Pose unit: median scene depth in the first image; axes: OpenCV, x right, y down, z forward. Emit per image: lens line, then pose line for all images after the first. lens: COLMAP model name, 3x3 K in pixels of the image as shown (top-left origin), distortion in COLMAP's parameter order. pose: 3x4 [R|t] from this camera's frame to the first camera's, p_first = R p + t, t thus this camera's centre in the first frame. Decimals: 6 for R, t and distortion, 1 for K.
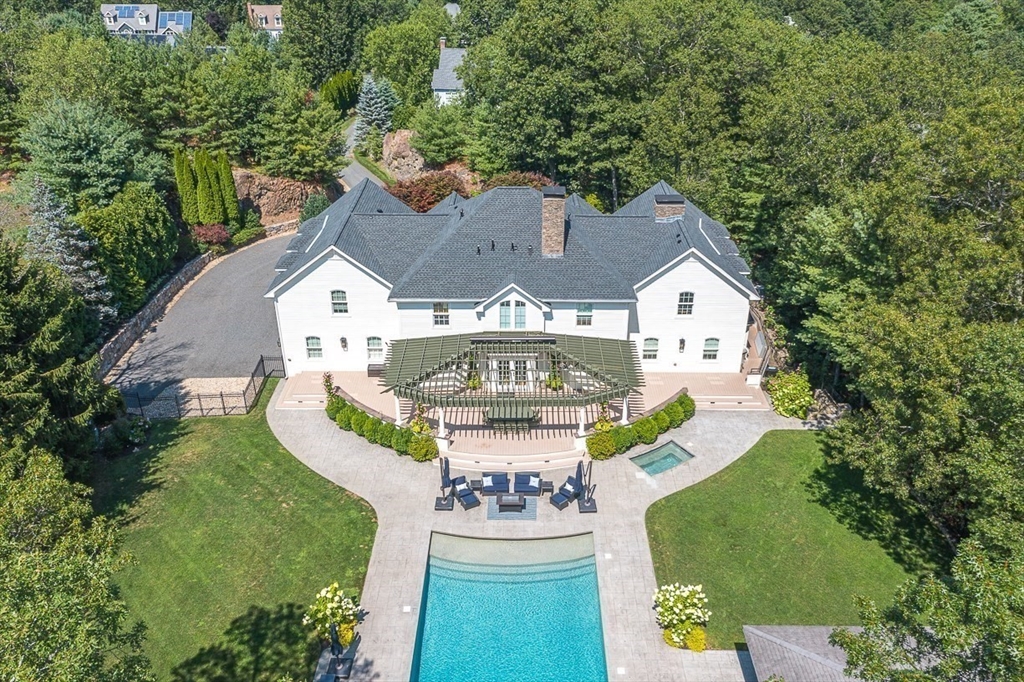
lens RADIAL K [[823.5, 0, 512.0], [0, 823.5, 341.0], [0, 0, 1]] dist [0.000067, -0.000546]
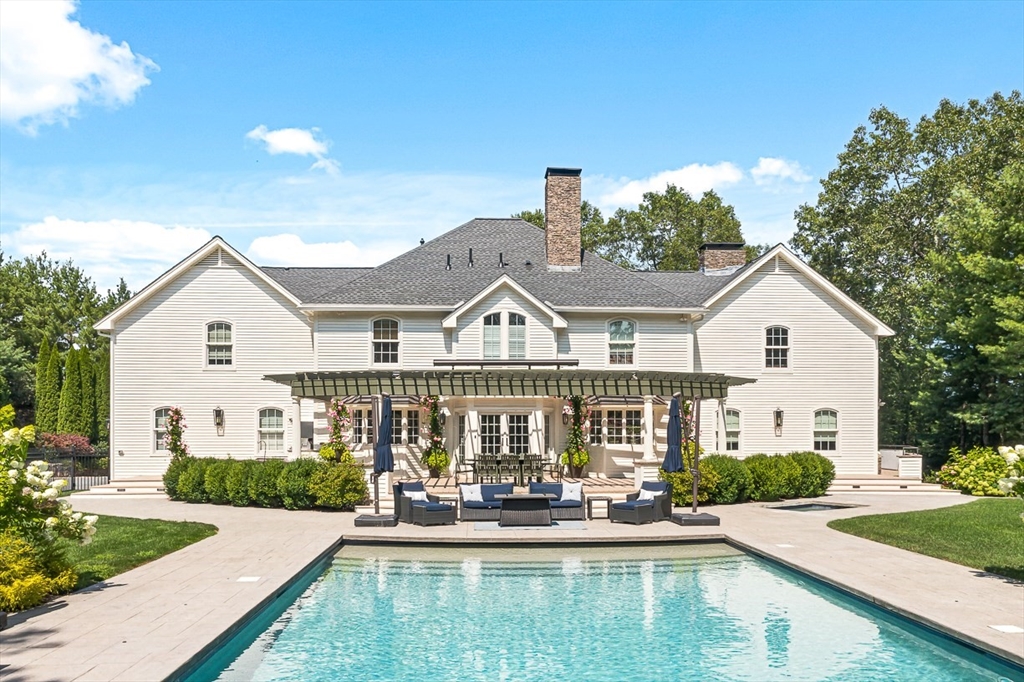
lens RADIAL K [[891.4, 0, 512.0], [0, 891.4, 341.0], [0, 0, 1]] dist [-0.004830, 0.003115]
pose [[0.998849, 0.004448, 0.047753, -0.024677], [0.019416, 0.872944, -0.487435, 0.286457], [-0.043854, 0.487801, 0.871853, 0.423669]]
